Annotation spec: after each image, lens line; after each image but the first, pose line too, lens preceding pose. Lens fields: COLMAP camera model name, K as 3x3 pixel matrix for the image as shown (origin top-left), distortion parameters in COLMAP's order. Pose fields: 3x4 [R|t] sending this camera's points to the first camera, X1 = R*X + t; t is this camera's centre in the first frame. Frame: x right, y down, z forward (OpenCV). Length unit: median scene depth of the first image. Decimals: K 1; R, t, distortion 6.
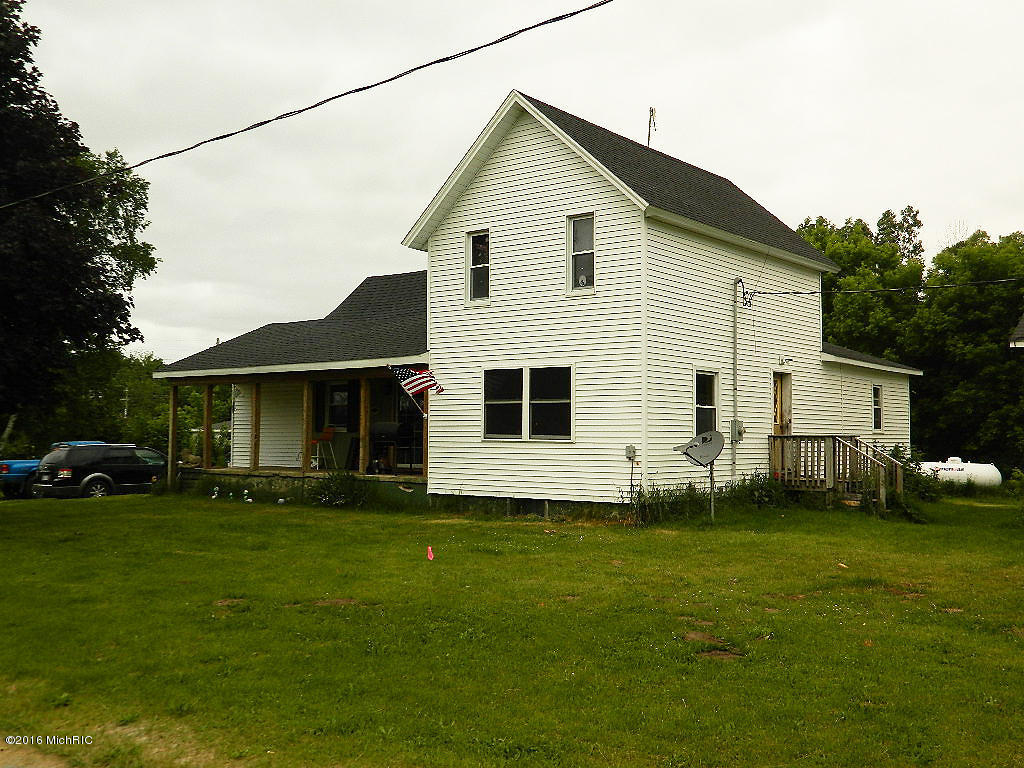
lens RADIAL K [[1021.3, 0, 514.1], [0, 1021.3, 376.6], [0, 0, 1]] dist [0.003097, 0.000000]
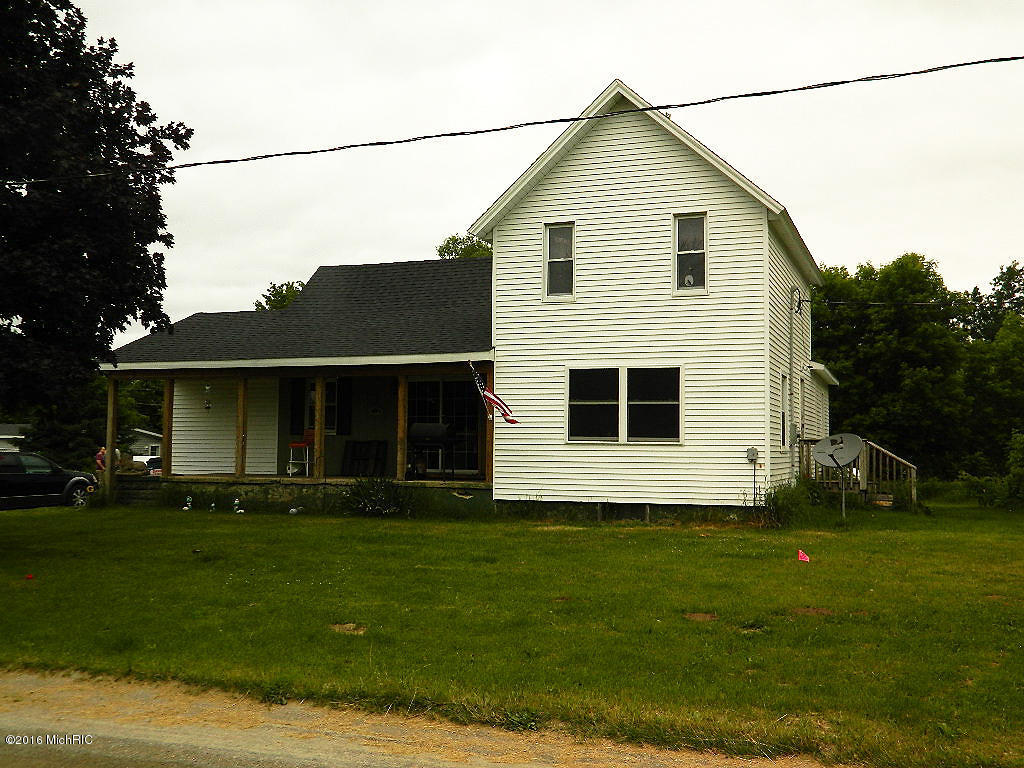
lens RADIAL K [[1021.3, 0, 513.3], [0, 1021.3, 376.9], [0, 0, 1]] dist [0.003097, 0.000000]
pose [[0.950266, 0.022962, 0.310591, -0.374703], [-0.020540, 0.999728, -0.011067, 0.012511], [-0.310760, 0.004137, 0.950479, 0.109590]]
